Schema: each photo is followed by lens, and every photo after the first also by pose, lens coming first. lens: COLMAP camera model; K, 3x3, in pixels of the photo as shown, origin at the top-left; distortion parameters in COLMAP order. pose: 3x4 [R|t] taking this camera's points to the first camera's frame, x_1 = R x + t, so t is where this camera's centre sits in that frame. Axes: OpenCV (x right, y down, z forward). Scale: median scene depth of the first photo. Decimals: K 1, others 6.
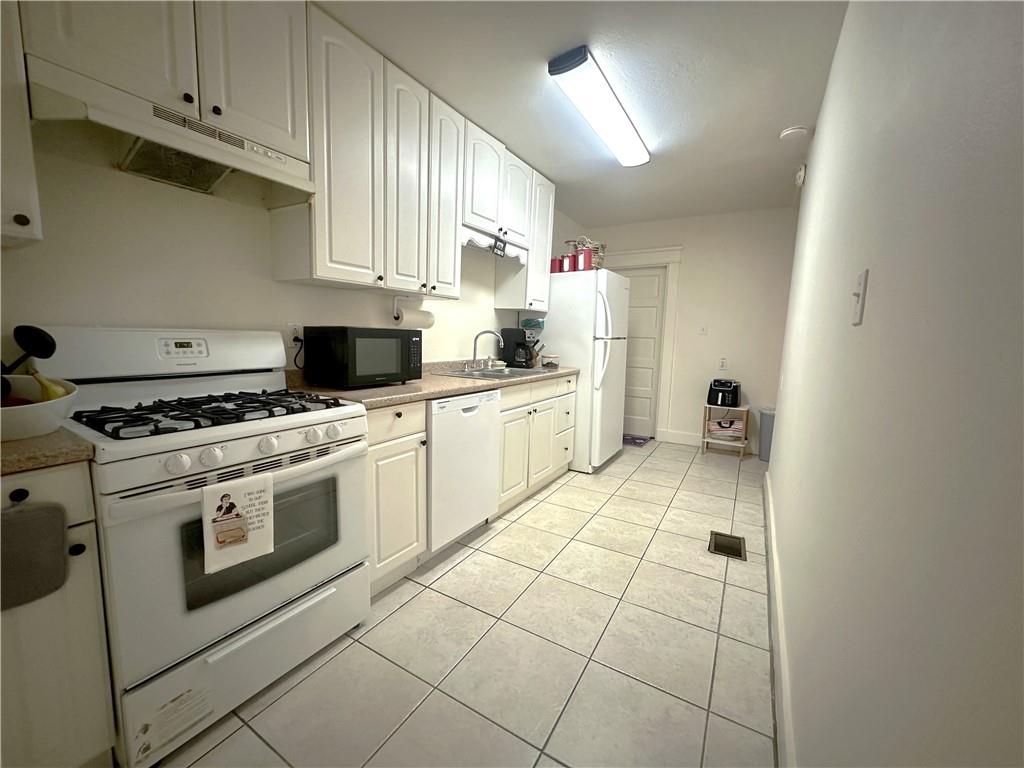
lens RADIAL K [[405.9, 0, 512.0], [0, 405.9, 384.0], [0, 0, 1]] dist [0.002318, -0.000004]
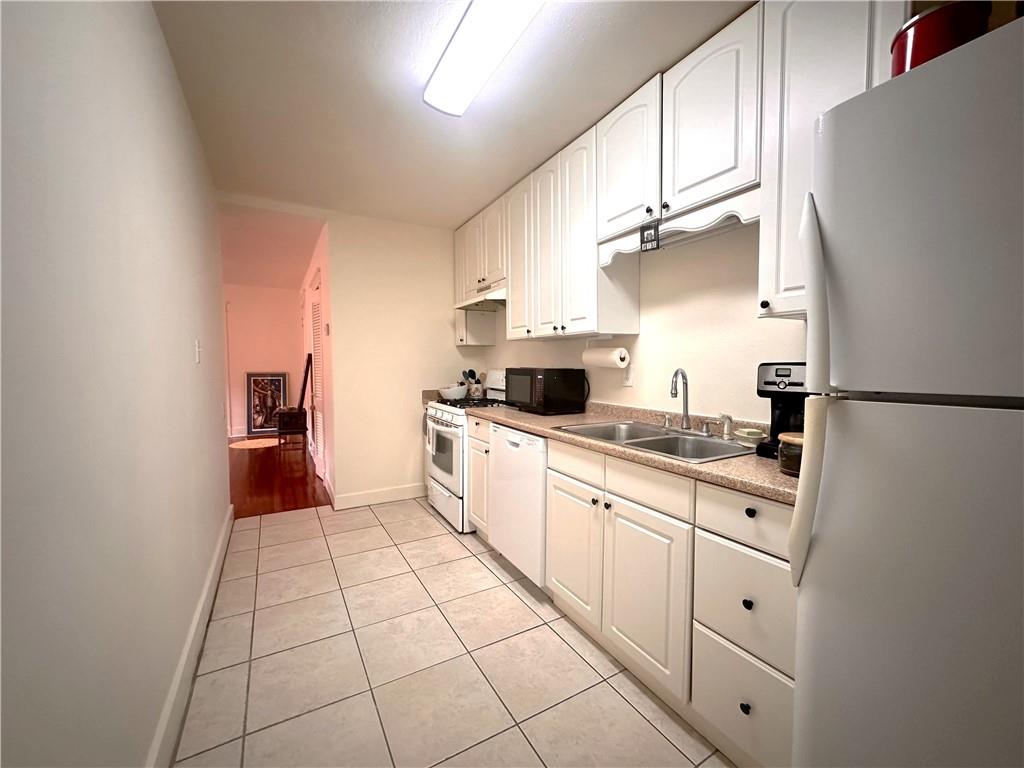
lens RADIAL K [[405.9, 0, 512.0], [0, 405.9, 384.0], [0, 0, 1]] dist [0.002318, -0.000004]
pose [[-0.482157, 0.014771, -0.875961, 0.783955], [-0.121200, 0.989119, 0.083391, -0.170877], [0.867661, 0.146374, -0.475120, 1.426361]]
